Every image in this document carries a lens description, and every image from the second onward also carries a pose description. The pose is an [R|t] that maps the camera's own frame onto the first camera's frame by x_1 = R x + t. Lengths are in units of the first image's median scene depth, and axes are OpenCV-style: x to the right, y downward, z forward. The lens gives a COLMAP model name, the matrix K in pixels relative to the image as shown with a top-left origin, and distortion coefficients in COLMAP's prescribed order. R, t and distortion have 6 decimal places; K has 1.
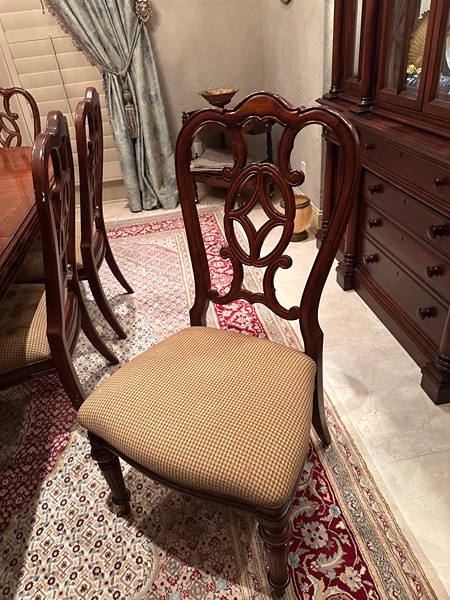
lens RADIAL K [[432.4, 0, 225.0], [0, 432.4, 300.0], [0, 0, 1]] dist [0.026687, -0.001204]
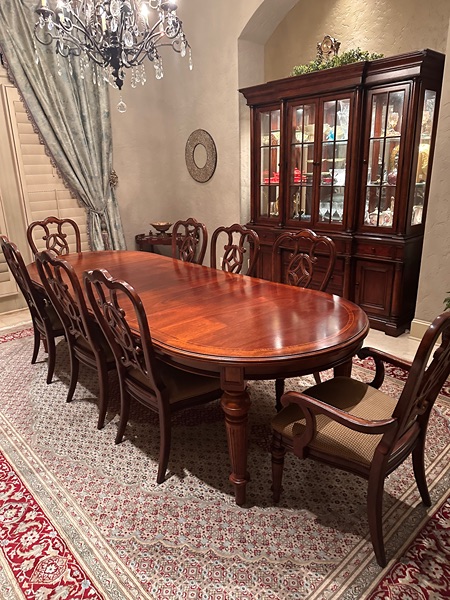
lens RADIAL K [[419.7, 0, 222.9], [0, 419.7, 310.5], [0, 0, 1]] dist [0.002414, -0.004695]
pose [[0.833922, -0.095582, 0.543542, -1.073021], [0.236651, 0.951676, -0.195726, 0.318184], [-0.498569, 0.291850, 0.816243, -0.514291]]
